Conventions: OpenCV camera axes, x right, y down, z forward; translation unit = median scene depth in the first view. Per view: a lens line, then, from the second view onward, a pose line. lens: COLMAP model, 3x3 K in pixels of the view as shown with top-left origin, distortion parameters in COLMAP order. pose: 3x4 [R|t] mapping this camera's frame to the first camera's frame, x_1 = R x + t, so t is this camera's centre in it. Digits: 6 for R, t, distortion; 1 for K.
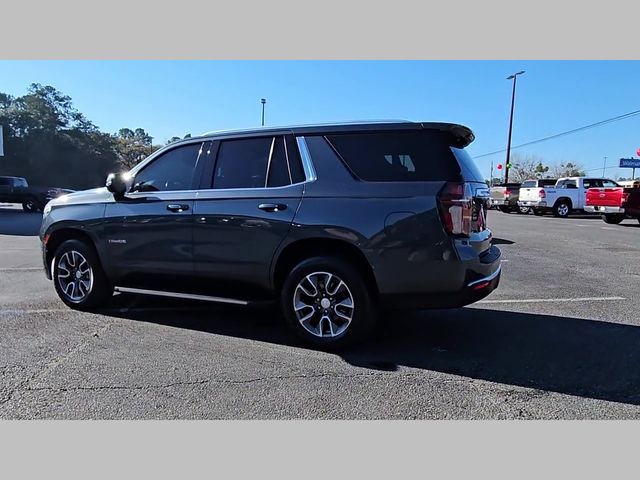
lens RADIAL K [[431.0, 0, 310.1], [0, 431.0, 238.4], [0, 0, 1]] dist [0.000707, 0.000812]
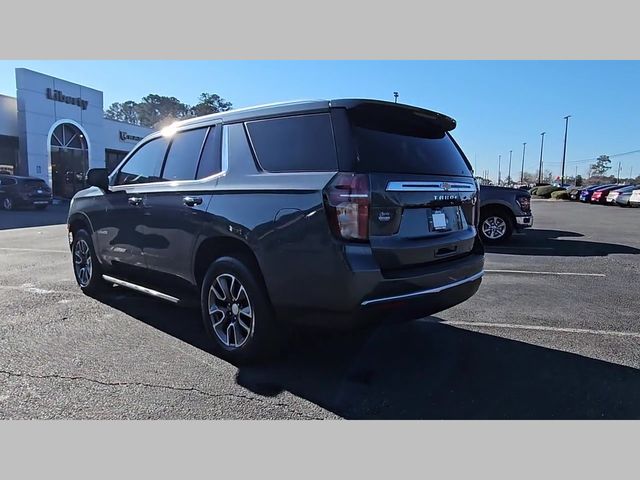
lens RADIAL K [[431.0, 0, 310.1], [0, 431.0, 238.4], [0, 0, 1]] dist [0.000707, 0.000812]
pose [[0.943673, 0.038934, -0.328581, 0.471797], [-0.035869, 0.999238, 0.015388, -0.016691], [0.328930, -0.002735, 0.944350, 0.201167]]
